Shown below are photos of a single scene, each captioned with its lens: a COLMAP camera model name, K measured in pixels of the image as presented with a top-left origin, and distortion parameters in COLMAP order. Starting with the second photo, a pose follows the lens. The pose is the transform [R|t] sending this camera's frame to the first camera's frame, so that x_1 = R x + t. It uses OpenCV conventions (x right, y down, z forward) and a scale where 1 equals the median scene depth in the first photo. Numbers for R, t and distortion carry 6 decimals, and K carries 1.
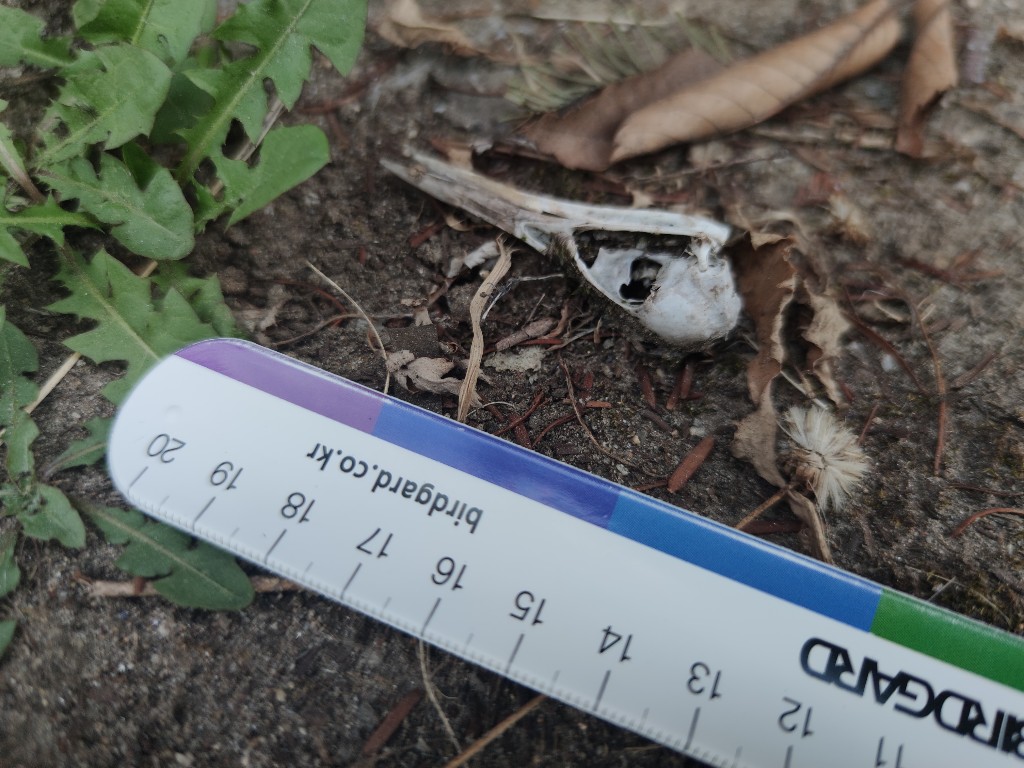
lens RADIAL K [[719.7, 0, 515.2], [0, 719.7, 408.1], [0, 0, 1]] dist [-0.004398, -0.033792]
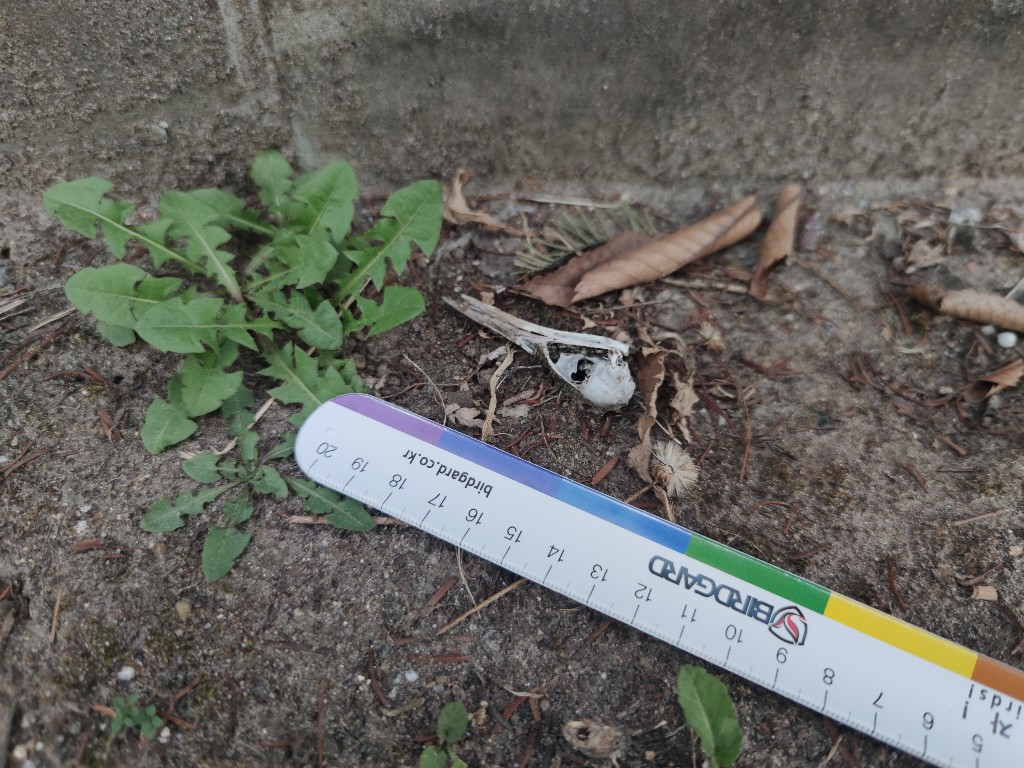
lens RADIAL K [[719.7, 0, 515.2], [0, 719.7, 408.1], [0, 0, 1]] dist [-0.004398, -0.033792]
pose [[0.999151, 0.038819, -0.013827, 0.030934], [-0.039766, 0.996276, -0.076505, 0.067421], [0.010806, 0.076990, 0.996973, -0.852147]]
